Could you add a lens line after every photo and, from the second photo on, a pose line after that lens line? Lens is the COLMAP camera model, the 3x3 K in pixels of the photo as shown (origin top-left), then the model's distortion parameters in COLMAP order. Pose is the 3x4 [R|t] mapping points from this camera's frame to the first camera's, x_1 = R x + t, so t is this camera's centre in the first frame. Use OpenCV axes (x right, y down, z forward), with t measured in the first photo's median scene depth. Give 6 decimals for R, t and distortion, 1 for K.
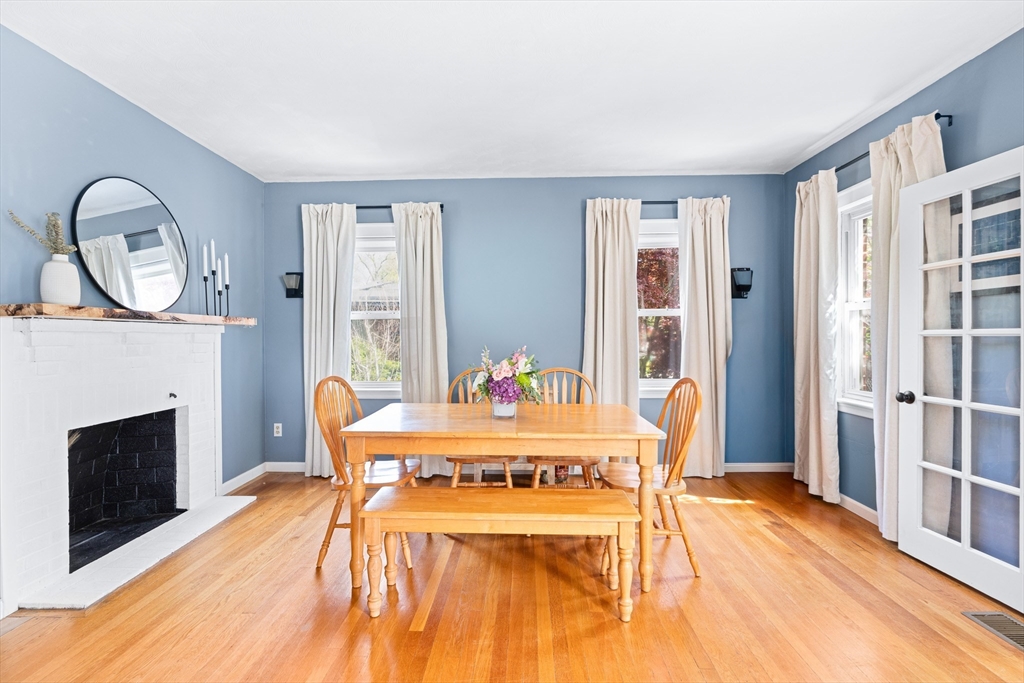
lens RADIAL K [[468.9, 0, 510.4], [0, 468.9, 345.2], [0, 0, 1]] dist [-0.000480, 0.000443]
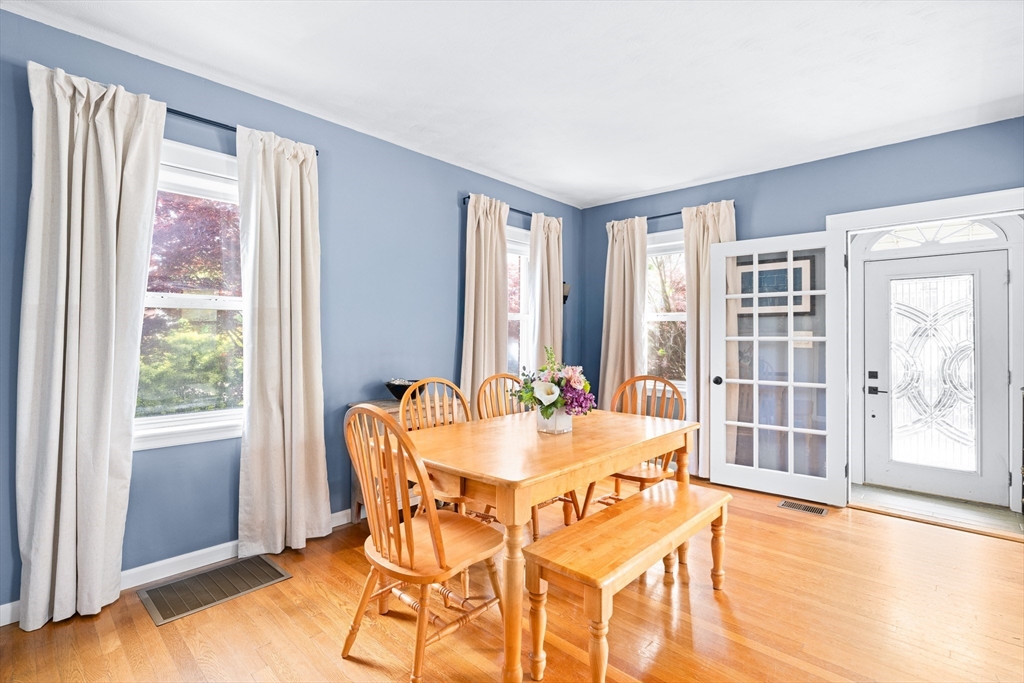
lens RADIAL K [[480.7, 0, 514.1], [0, 480.7, 336.9], [0, 0, 1]] dist [-0.000655, 0.000119]
pose [[0.653048, 0.007799, 0.757277, -0.742344], [0.008056, 0.999819, -0.017244, -0.008071], [-0.757274, 0.017362, 0.652867, 0.458026]]
